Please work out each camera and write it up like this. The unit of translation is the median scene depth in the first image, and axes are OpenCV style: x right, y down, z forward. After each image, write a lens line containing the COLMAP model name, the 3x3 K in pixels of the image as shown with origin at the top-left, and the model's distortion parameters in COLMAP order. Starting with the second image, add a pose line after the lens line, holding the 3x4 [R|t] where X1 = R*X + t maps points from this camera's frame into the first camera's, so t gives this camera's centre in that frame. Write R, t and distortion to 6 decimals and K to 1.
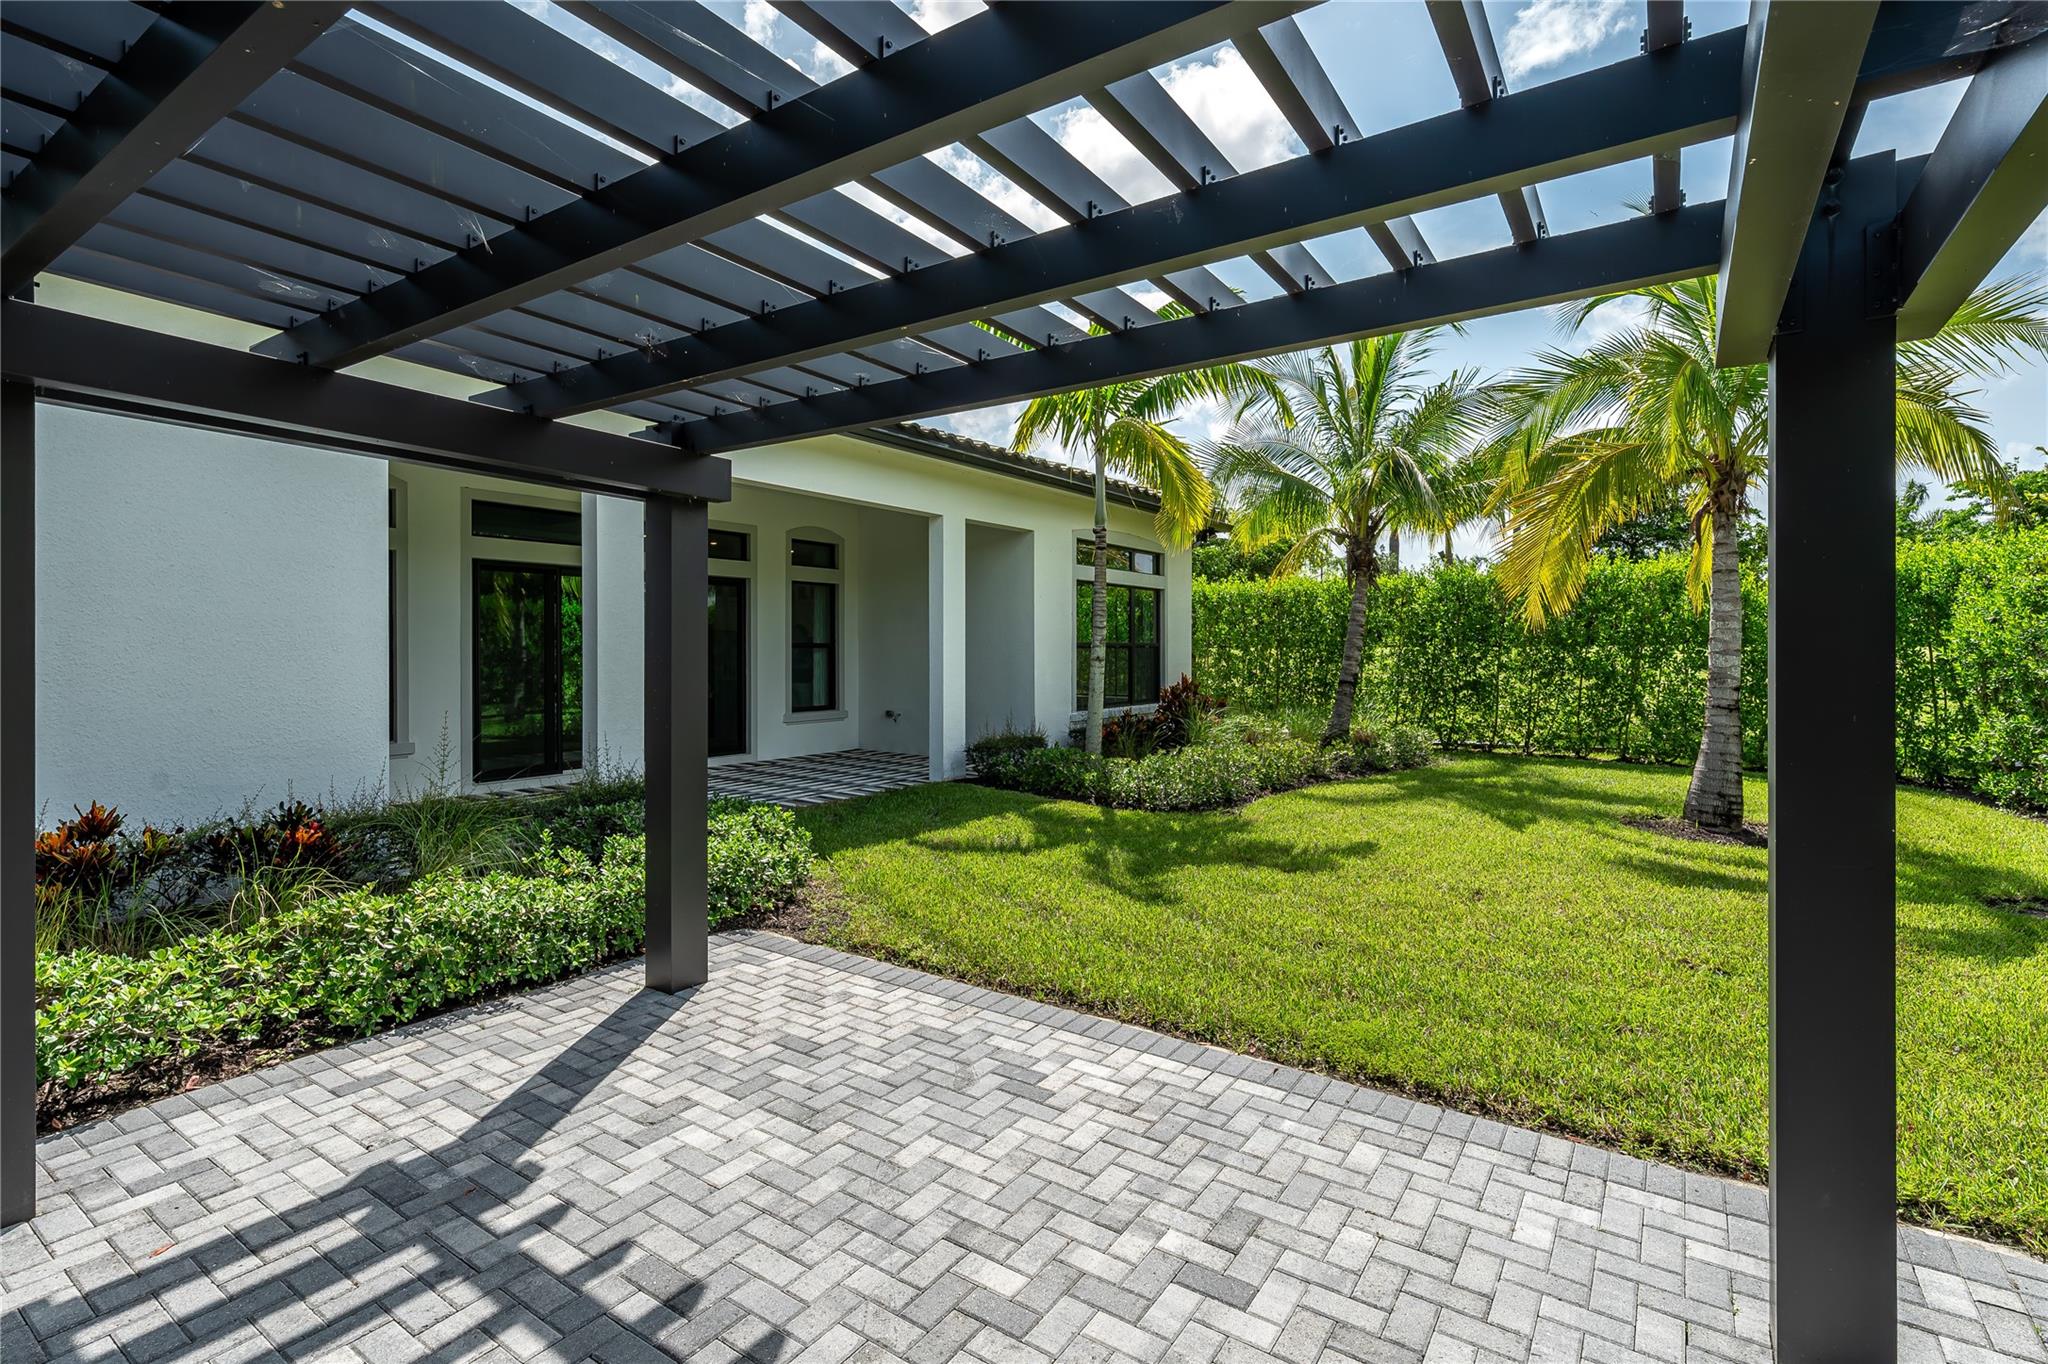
lens RADIAL K [[948.7, 0, 1024.6], [0, 948.7, 652.9], [0, 0, 1]] dist [0.000255, 0.000098]
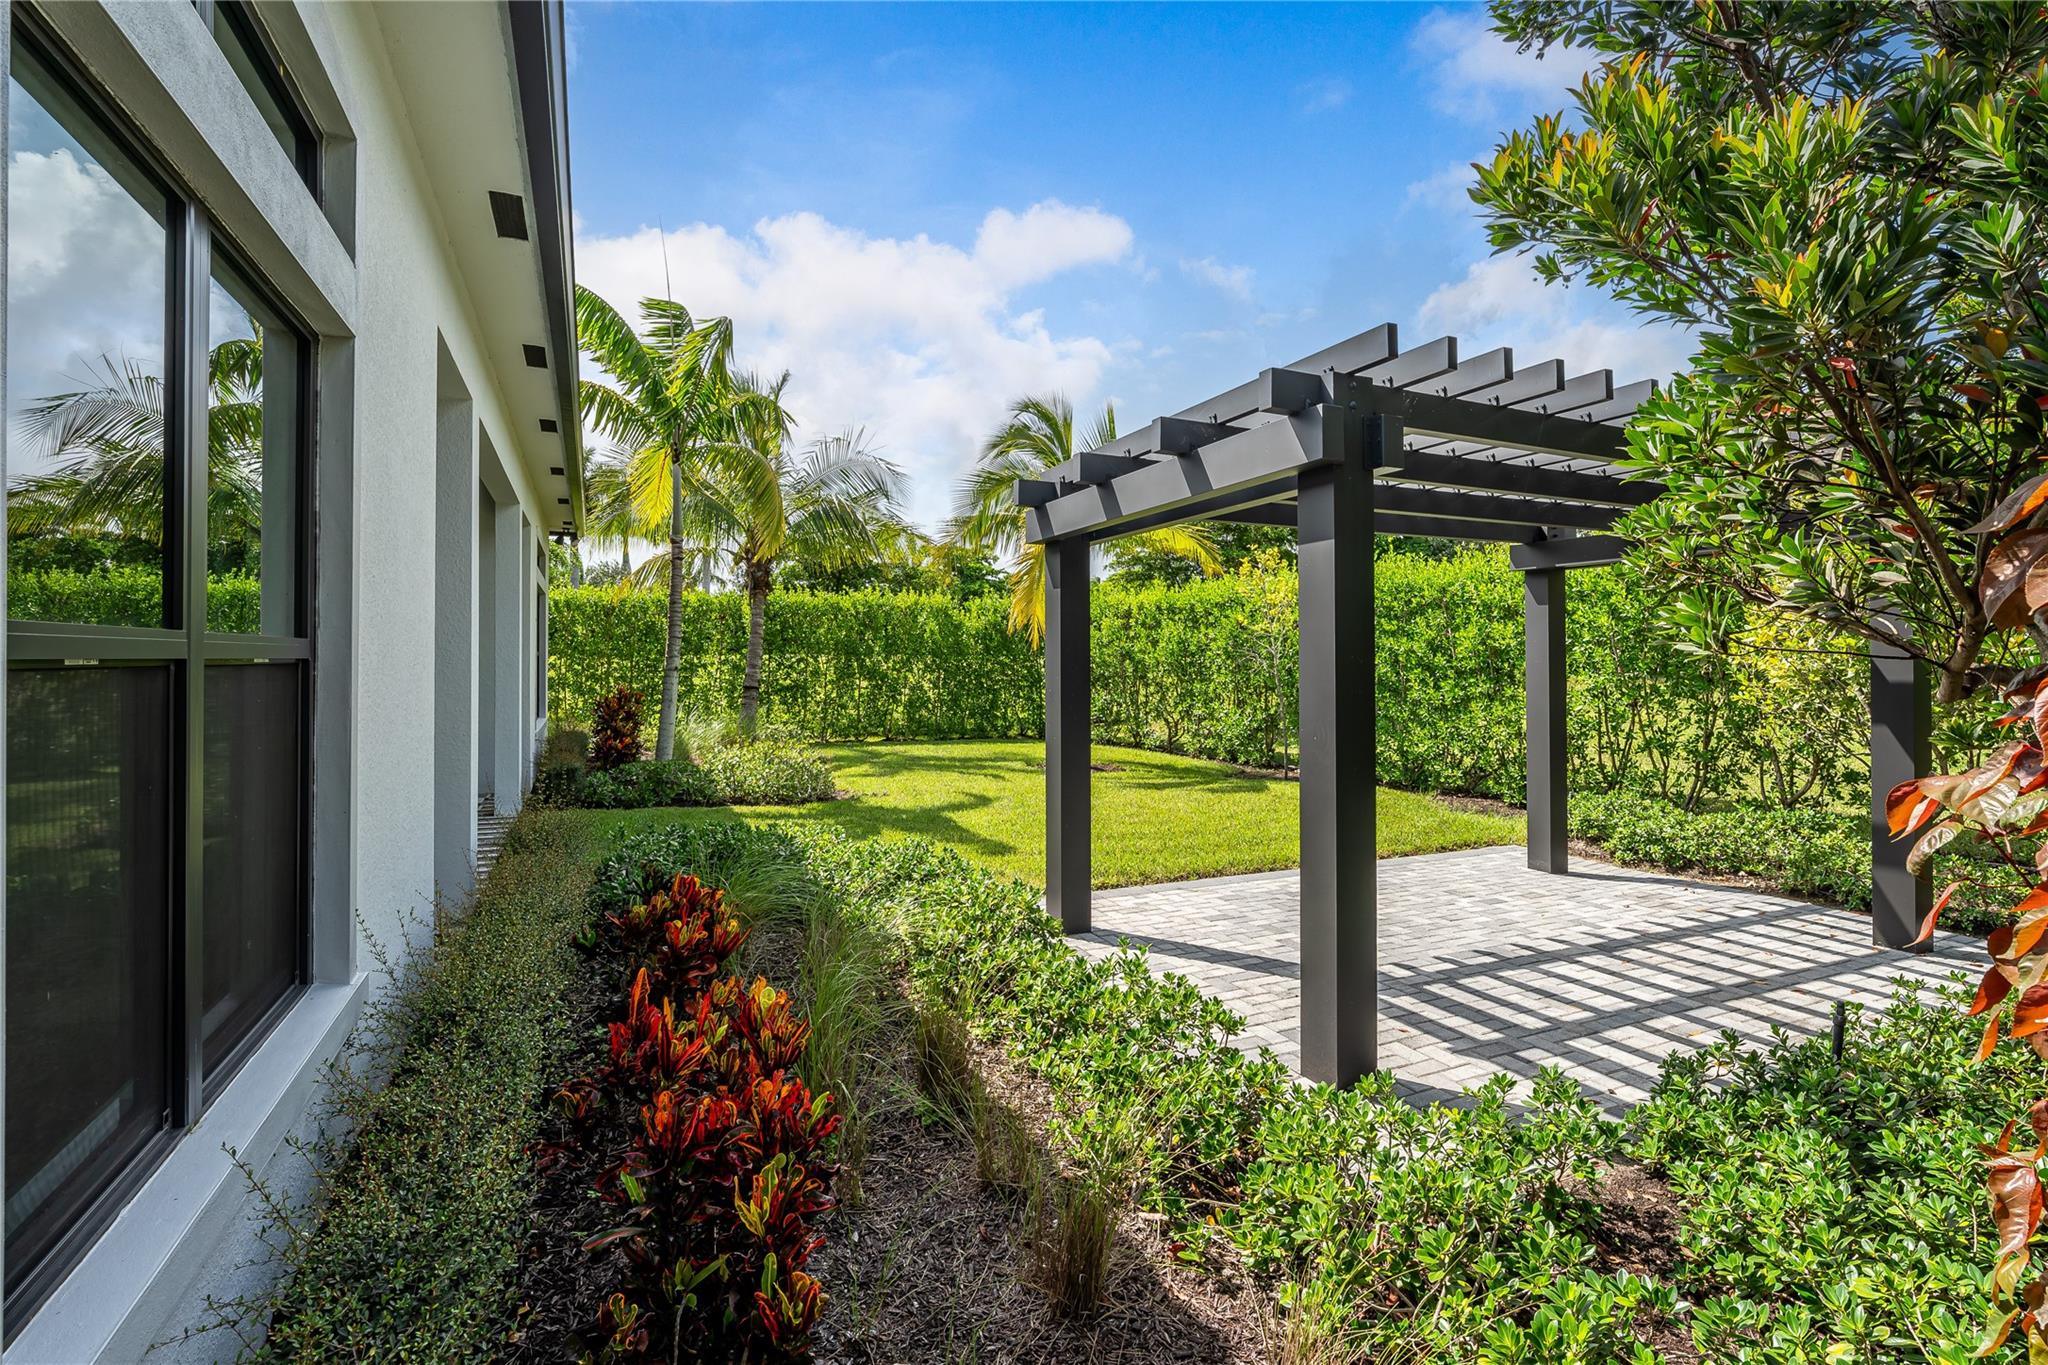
lens RADIAL K [[948.7, 0, 1024.6], [0, 948.7, 653.4], [0, 0, 1]] dist [0.000255, 0.000098]
pose [[0.525453, 0.005025, 0.850808, -2.702278], [0.000404, 0.999981, -0.006155, -0.024705], [-0.850823, 0.003578, 0.525441, 0.692870]]
